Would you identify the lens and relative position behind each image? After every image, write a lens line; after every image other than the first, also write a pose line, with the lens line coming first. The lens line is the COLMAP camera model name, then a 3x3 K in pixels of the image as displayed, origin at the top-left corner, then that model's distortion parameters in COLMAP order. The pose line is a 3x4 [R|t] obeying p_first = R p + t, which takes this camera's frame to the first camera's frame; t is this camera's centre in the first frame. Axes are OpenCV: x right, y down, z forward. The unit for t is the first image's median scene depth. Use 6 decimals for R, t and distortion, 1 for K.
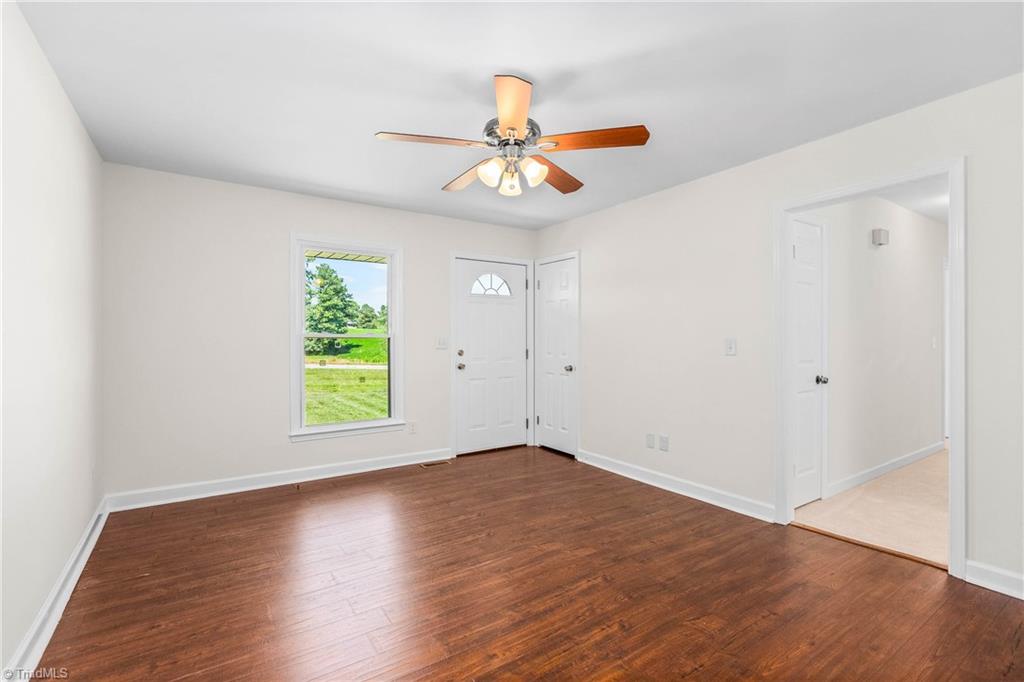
lens RADIAL K [[461.0, 0, 514.6], [0, 461.0, 342.8], [0, 0, 1]] dist [-0.002863, 0.002259]
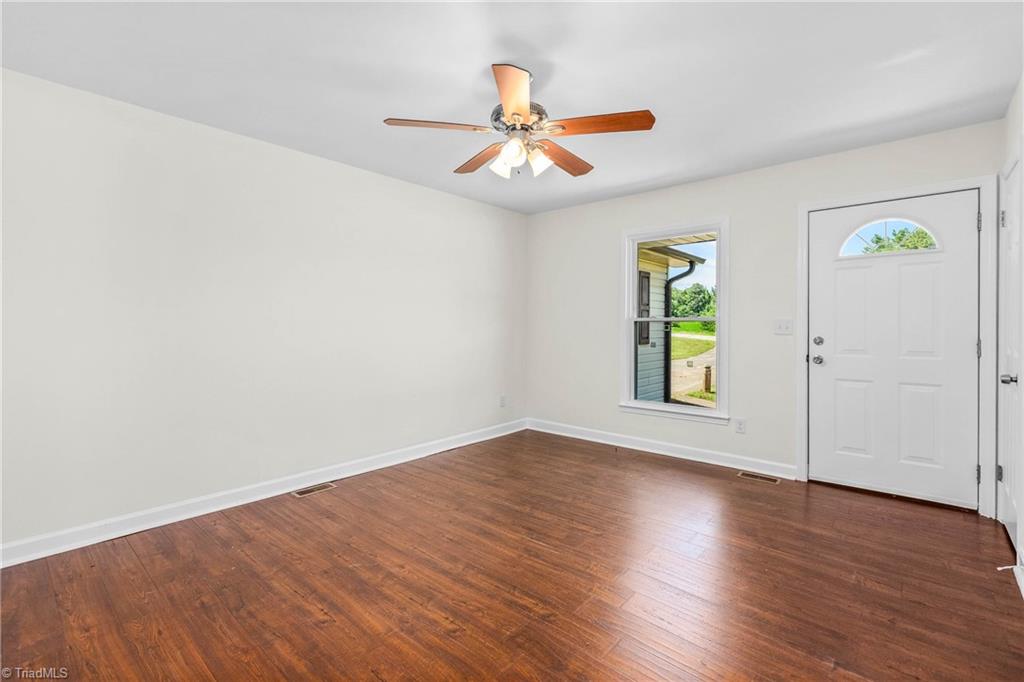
lens RADIAL K [[461.0, 0, 508.9], [0, 461.0, 325.4], [0, 0, 1]] dist [-0.002863, 0.002259]
pose [[0.246867, 0.001665, -0.969048, 0.910123], [-0.003778, 0.999993, 0.000755, -0.002090], [0.969042, 0.003475, 0.246872, 0.686624]]
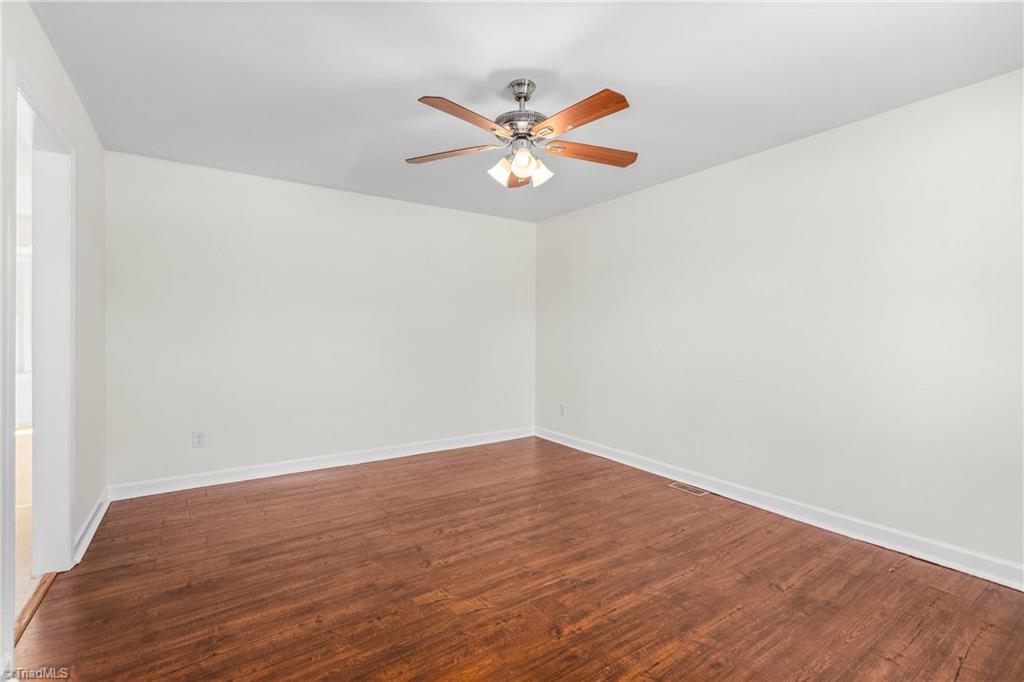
lens RADIAL K [[461.0, 0, 510.5], [0, 461.0, 335.2], [0, 0, 1]] dist [-0.002863, 0.002259]
pose [[-0.999961, -0.005068, 0.007259, 0.009610], [-0.004993, 0.999934, 0.010325, -0.006691], [-0.007311, 0.010288, -0.999920, 1.894972]]
